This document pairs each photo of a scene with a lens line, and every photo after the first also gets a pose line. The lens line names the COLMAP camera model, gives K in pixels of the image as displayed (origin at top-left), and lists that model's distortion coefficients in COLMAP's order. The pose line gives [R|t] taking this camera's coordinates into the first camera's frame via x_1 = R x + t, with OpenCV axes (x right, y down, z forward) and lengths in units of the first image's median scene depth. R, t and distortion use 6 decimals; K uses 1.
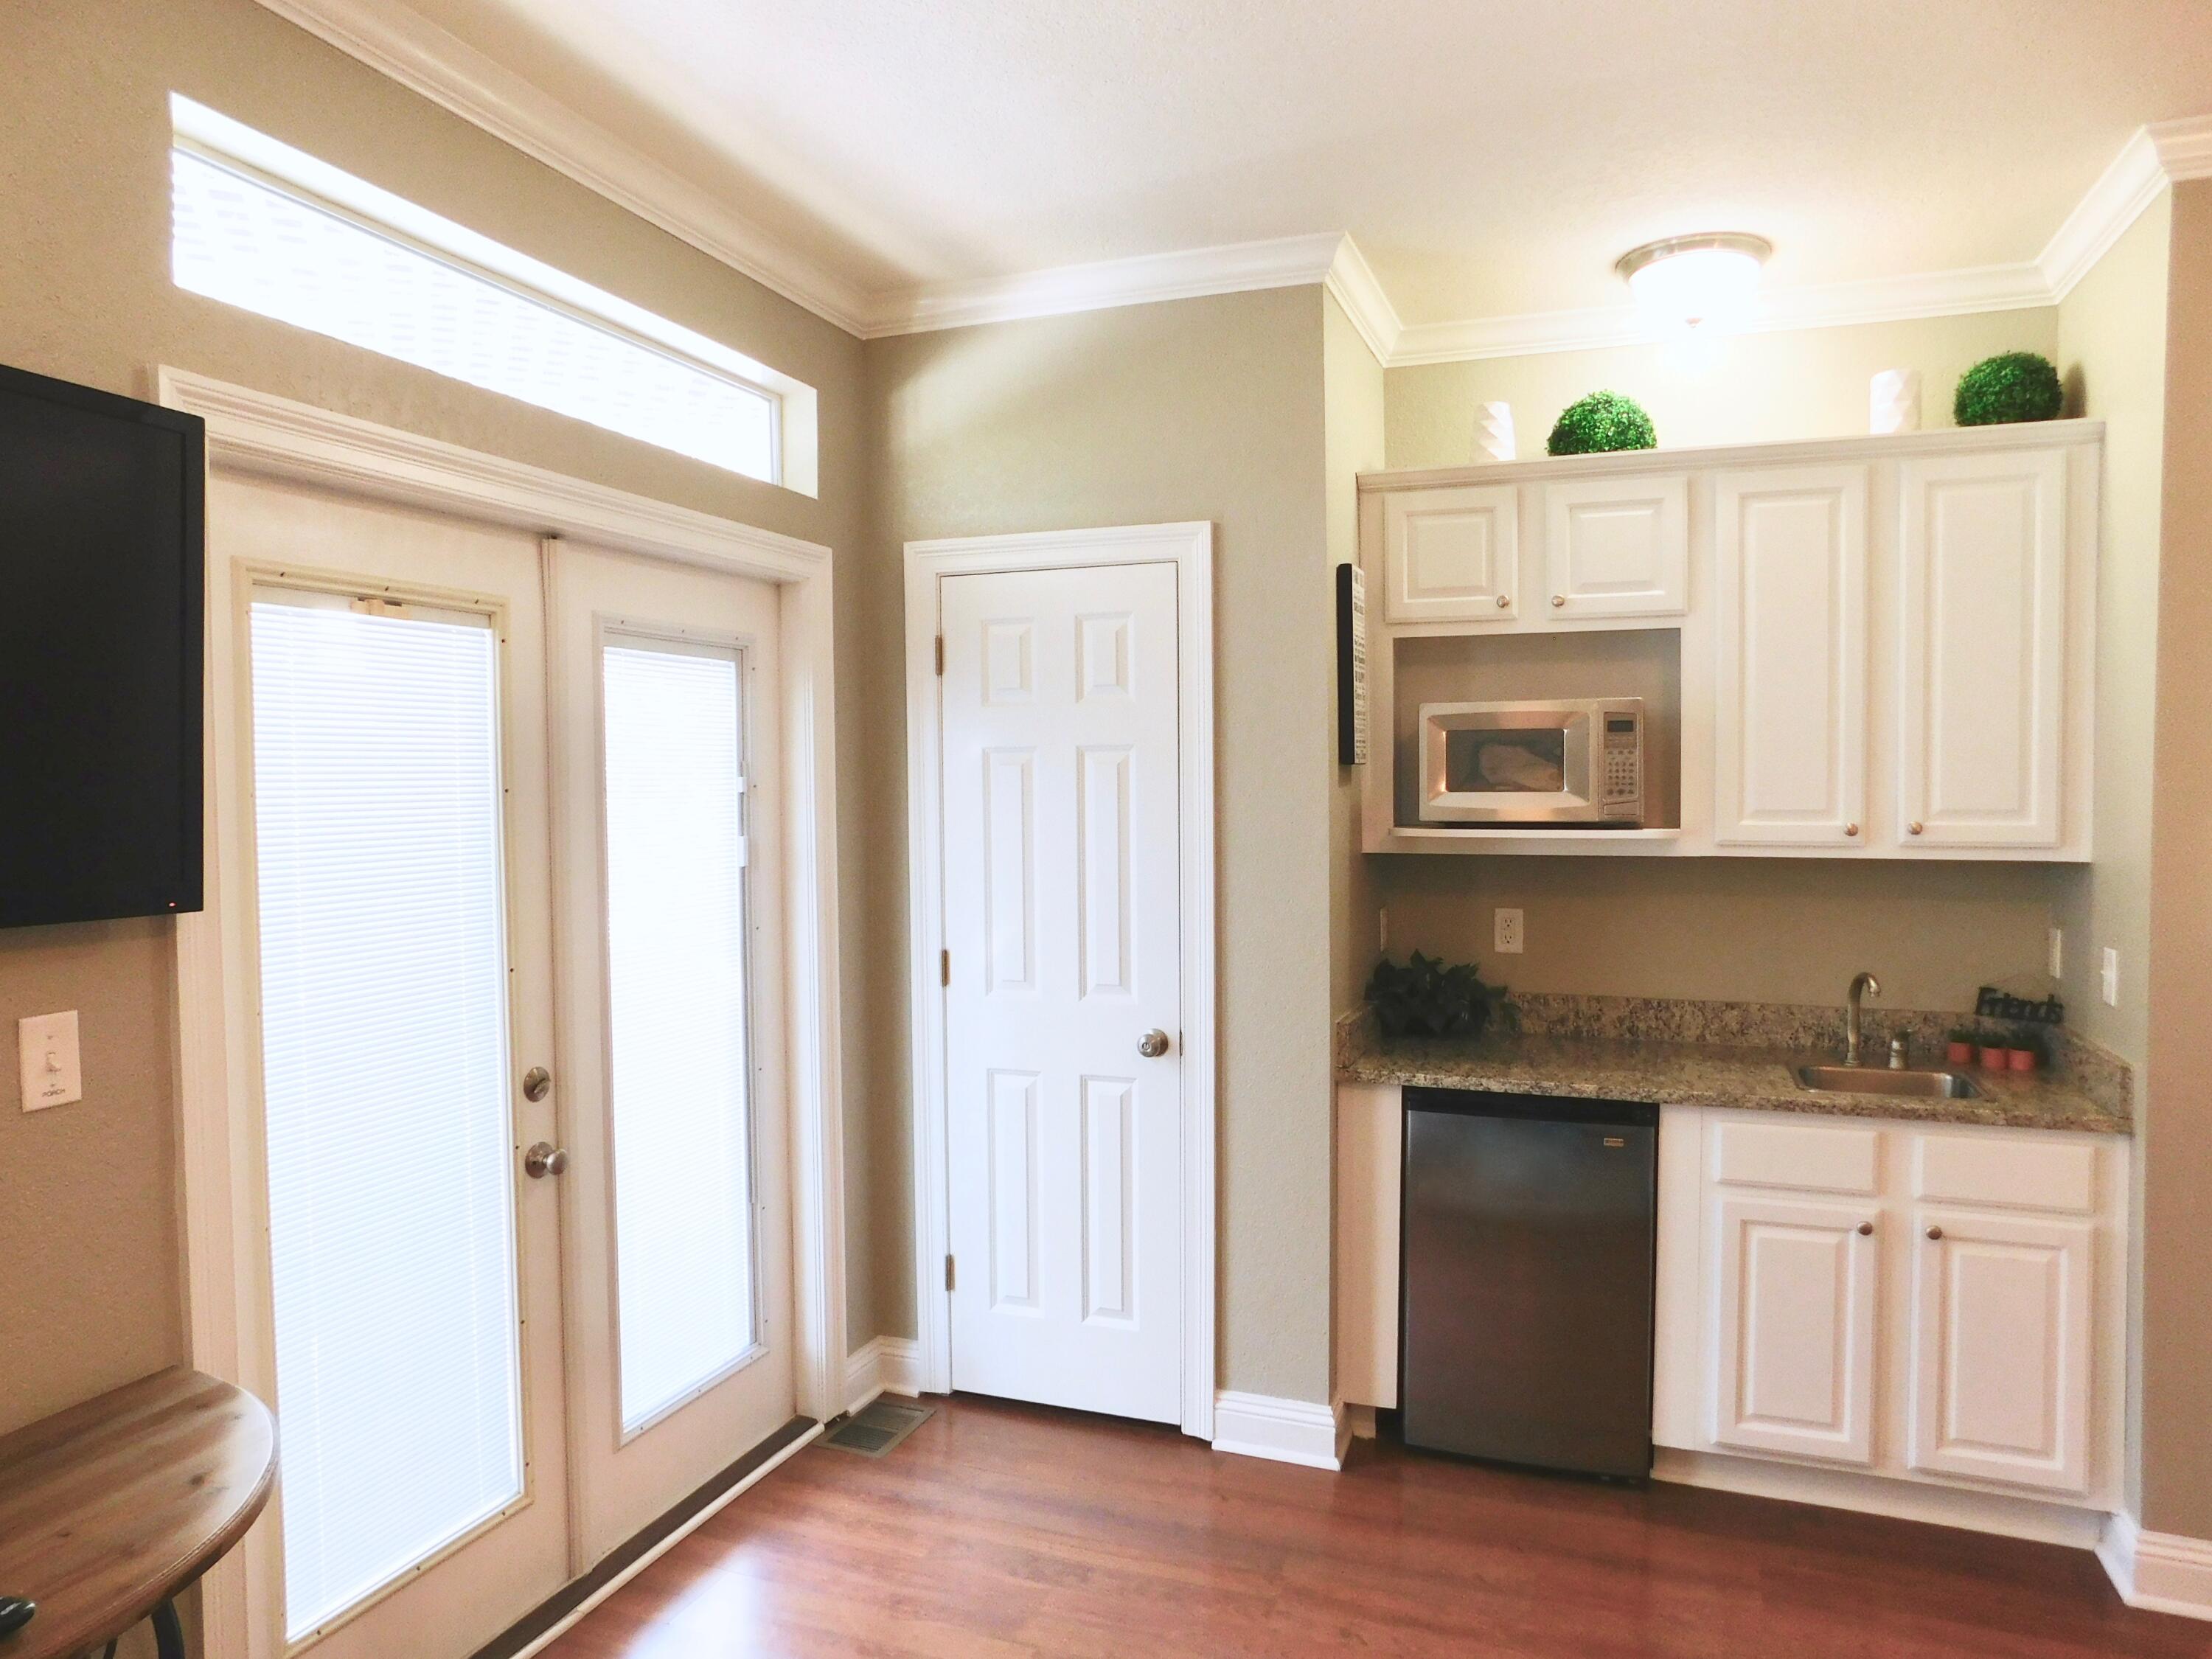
lens RADIAL K [[1483.1, 0, 1110.2], [0, 1483.1, 846.4], [0, 0, 1]] dist [-0.057162, 0.054282]
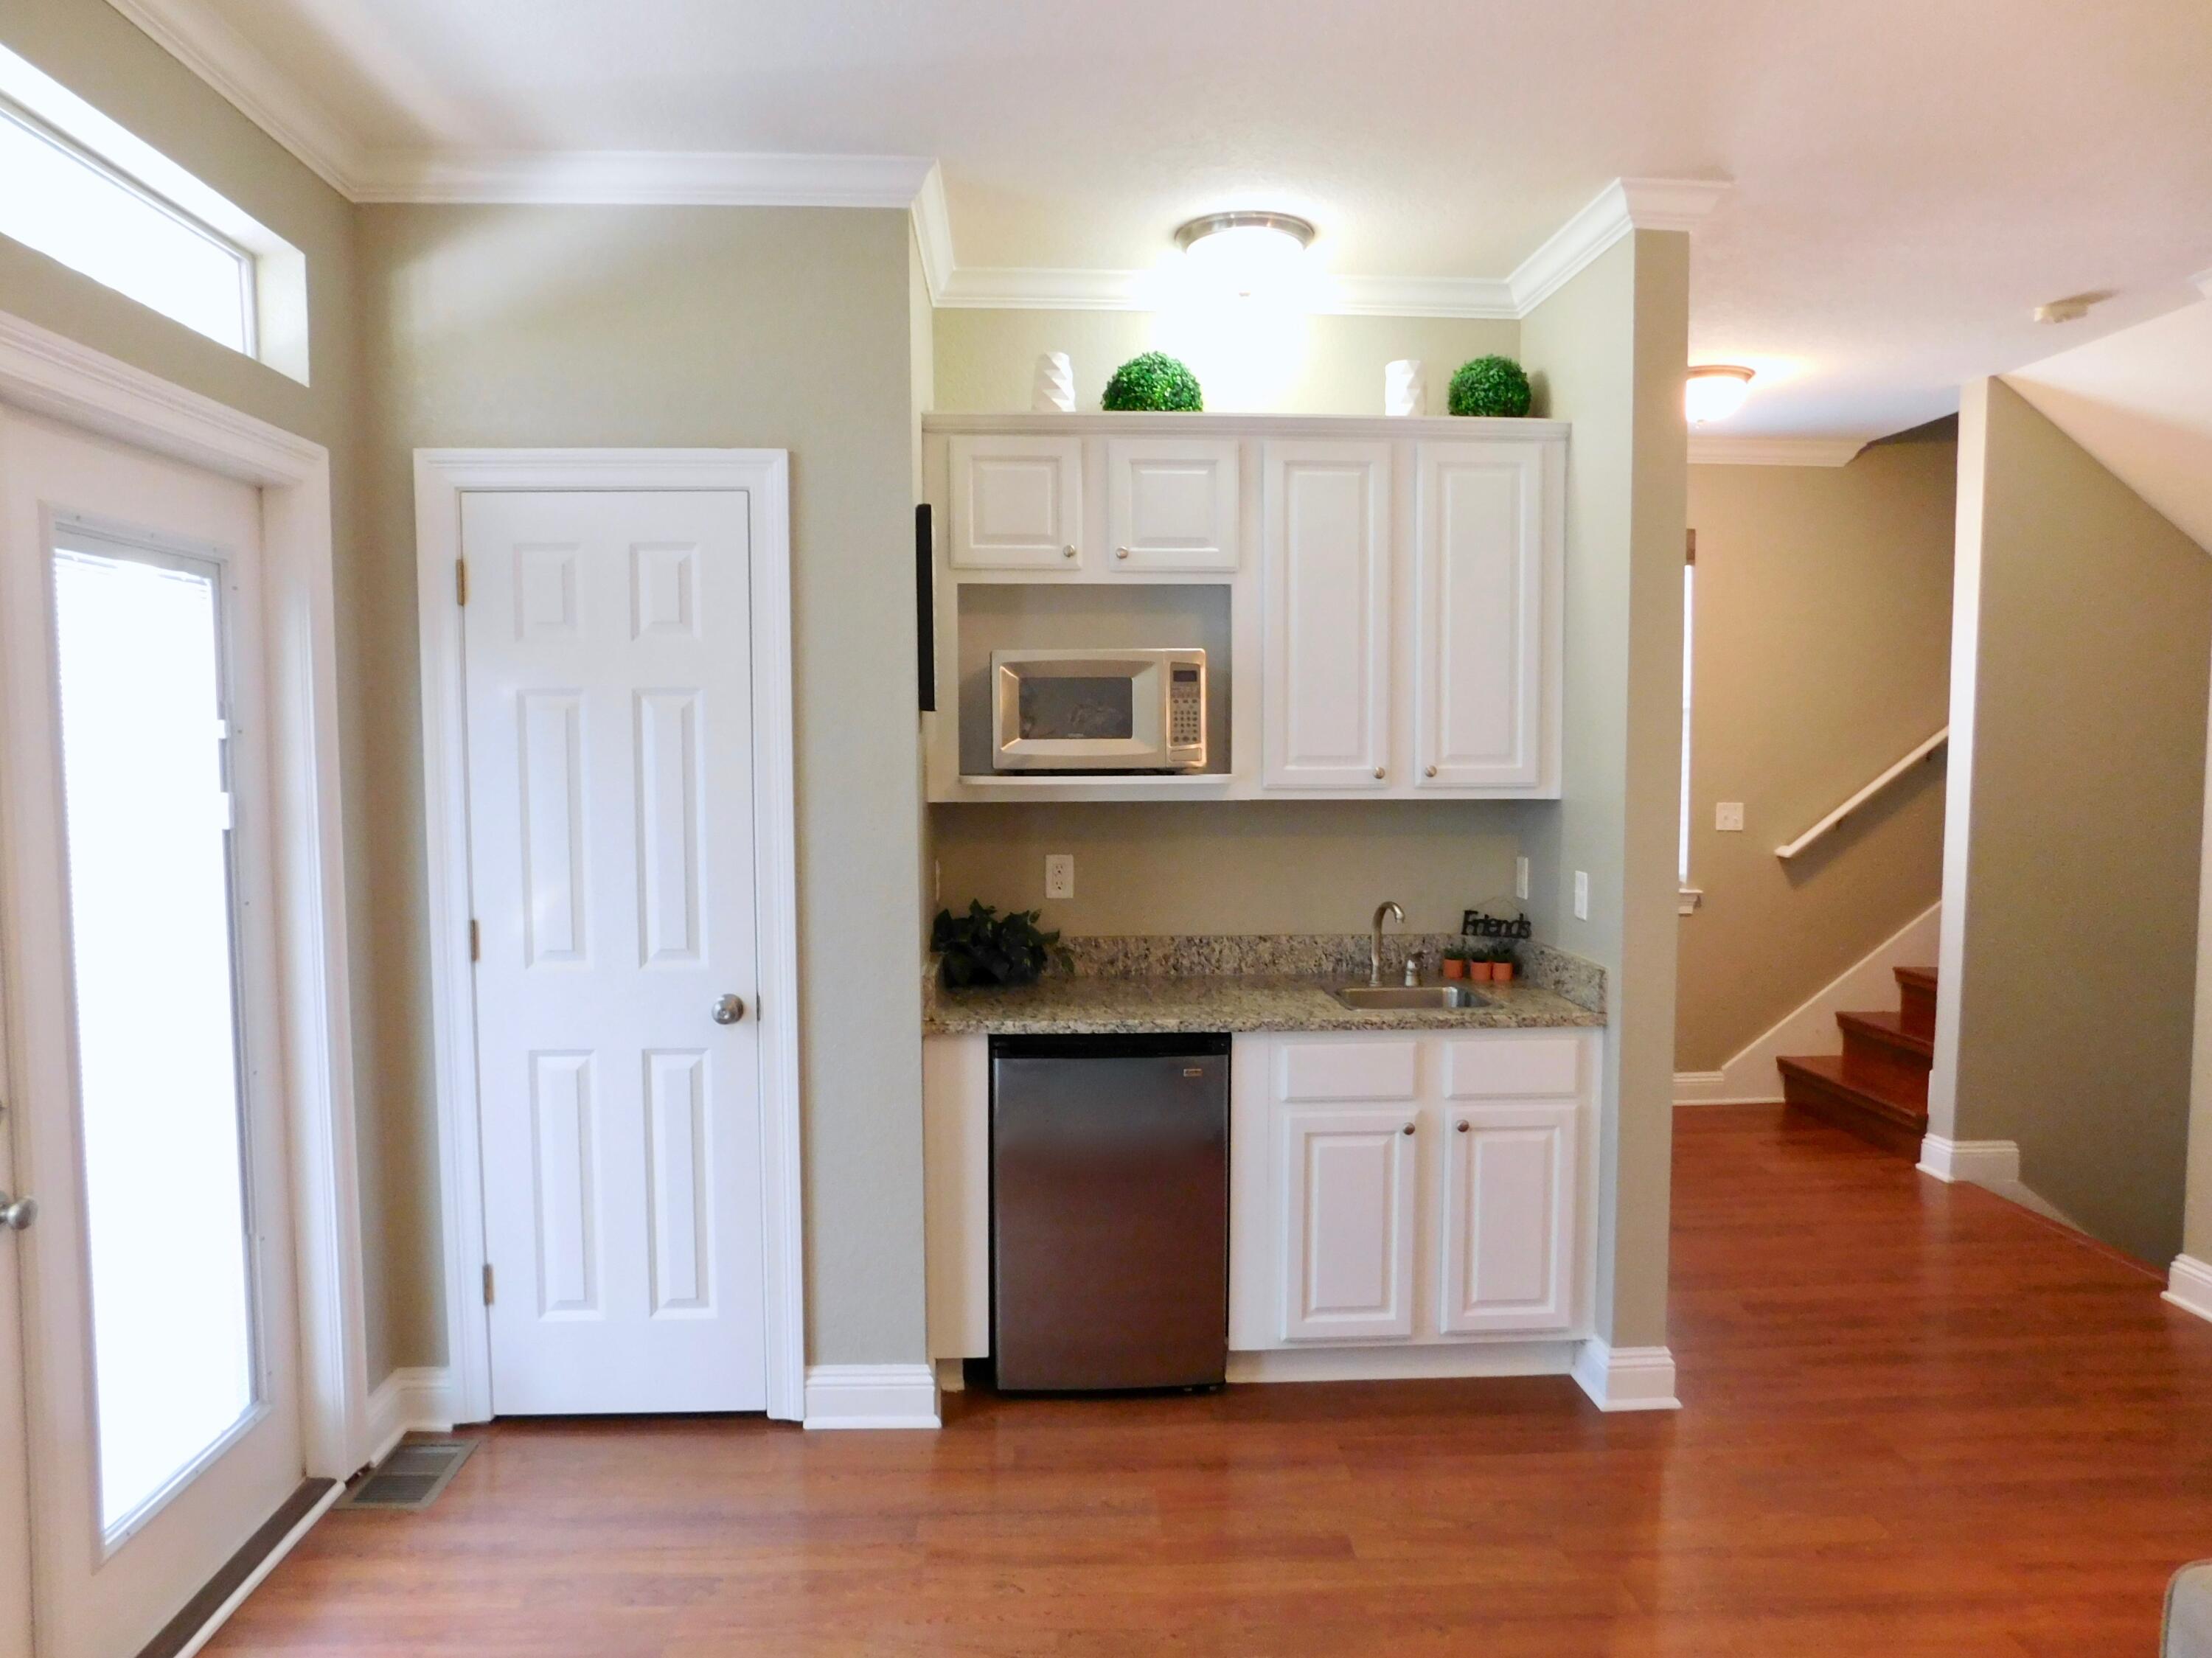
lens RADIAL K [[1483.0, 0, 1097.2], [0, 1483.0, 843.5], [0, 0, 1]] dist [-0.057162, 0.054282]
pose [[0.913783, -0.026447, 0.405342, -0.137859], [0.015683, 0.999431, 0.029854, 0.004709], [-0.405901, -0.020923, 0.913678, 0.061046]]
